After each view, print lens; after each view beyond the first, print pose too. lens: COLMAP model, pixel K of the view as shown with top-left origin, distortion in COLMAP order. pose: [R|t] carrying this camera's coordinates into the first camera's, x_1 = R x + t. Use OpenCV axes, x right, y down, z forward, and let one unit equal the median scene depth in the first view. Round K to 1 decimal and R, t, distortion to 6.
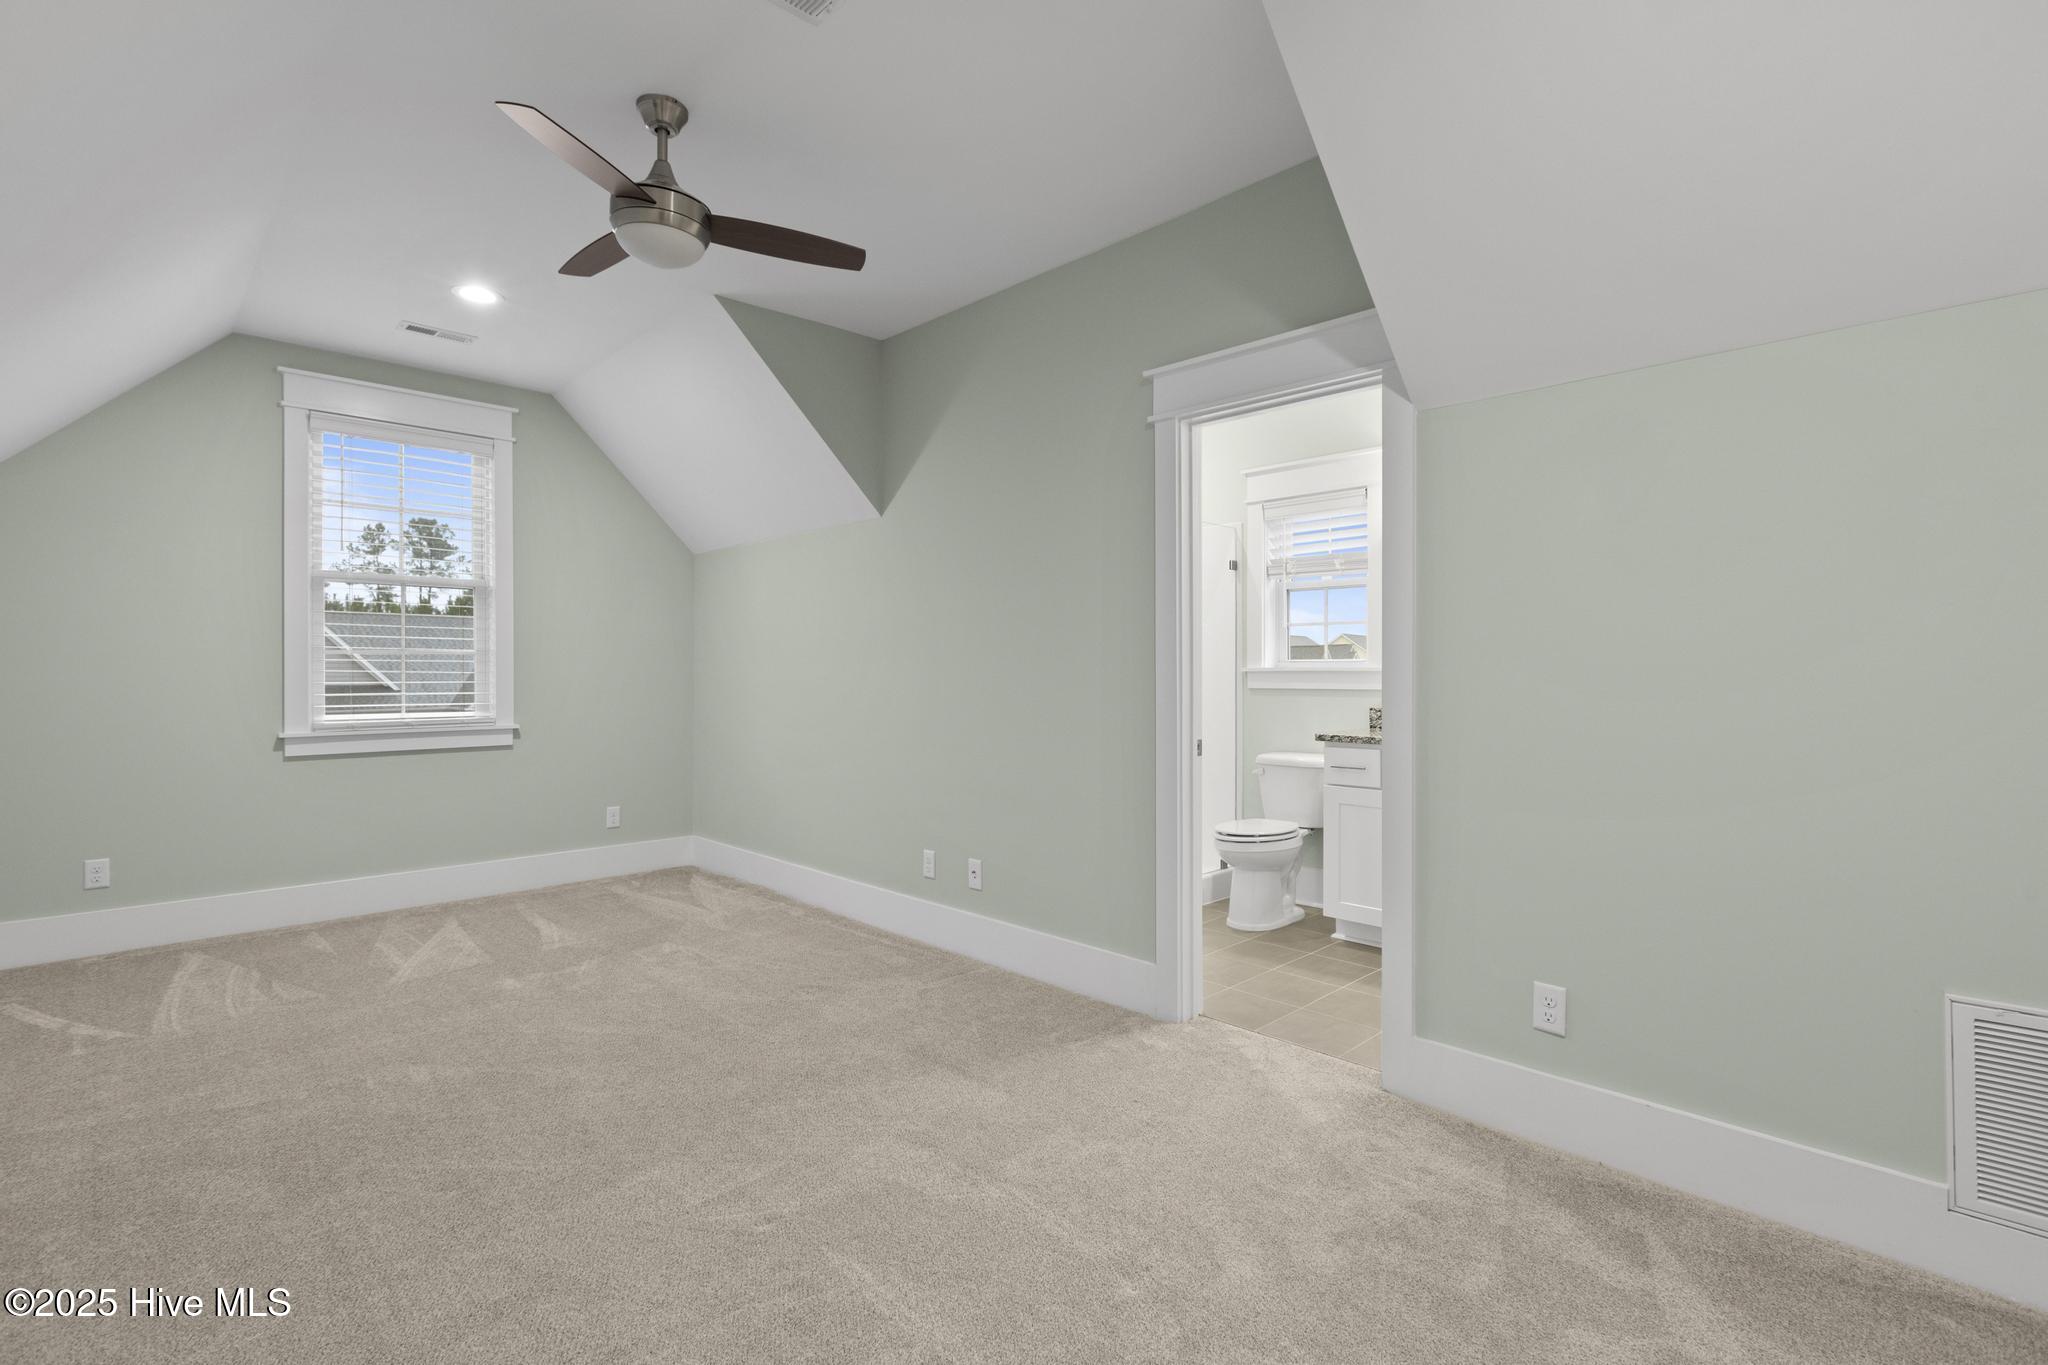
lens RADIAL K [[932.3, 0, 1028.6], [0, 932.3, 681.7], [0, 0, 1]] dist [0.001539, 0.000077]
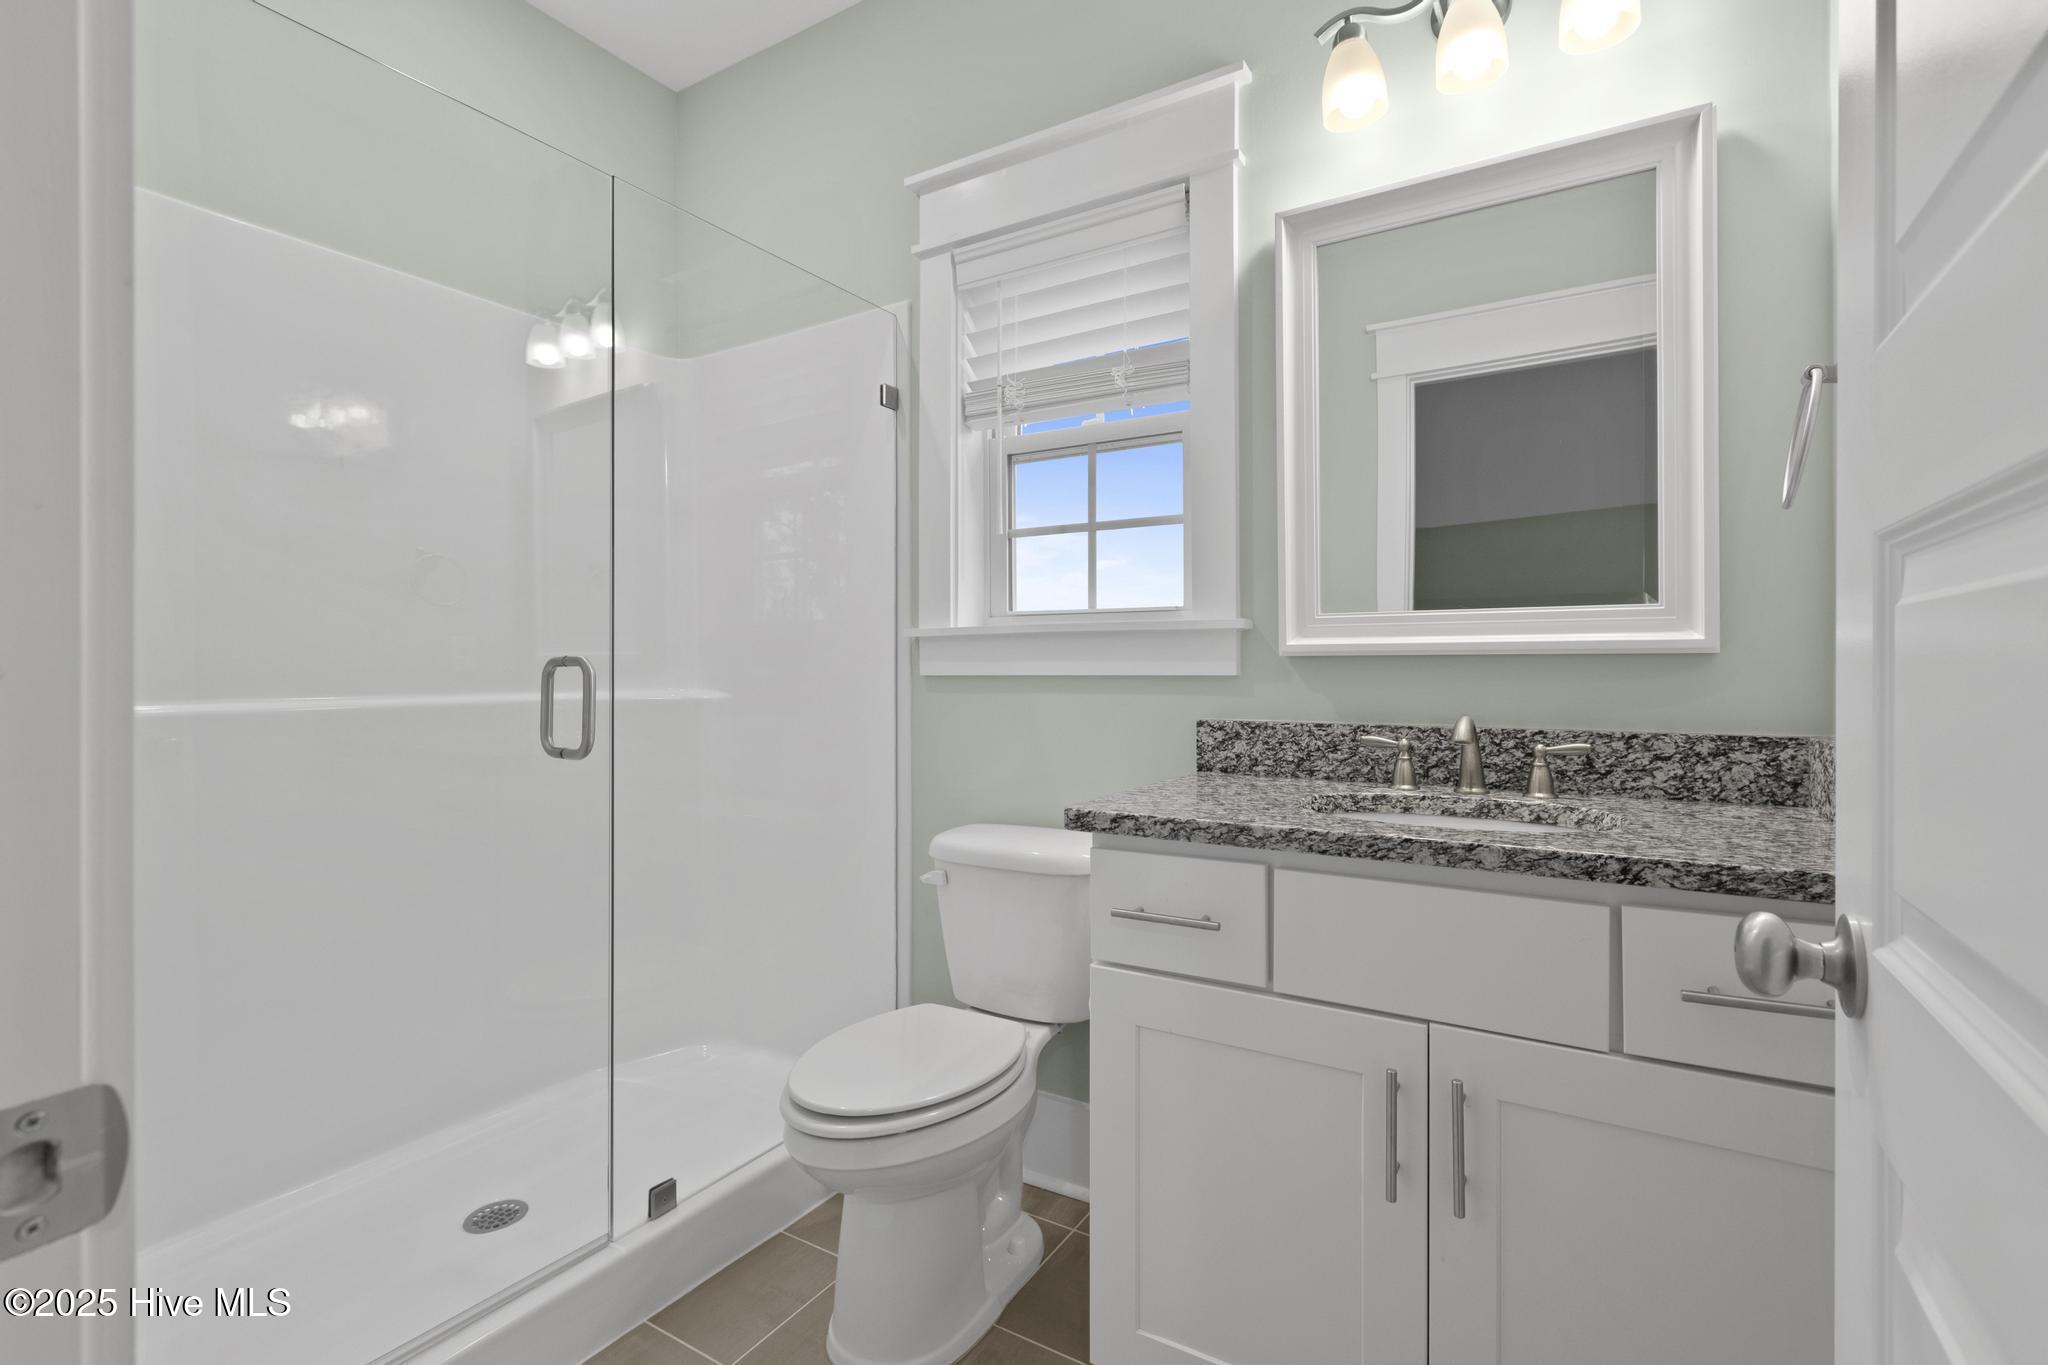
lens RADIAL K [[932.3, 0, 1028.6], [0, 932.3, 681.7], [0, 0, 1]] dist [0.001539, 0.000077]
pose [[0.969377, -0.004111, 0.245542, 0.178374], [0.004288, 0.999991, -0.000190, 0.010111], [-0.245539, 0.001237, 0.969386, 0.569806]]
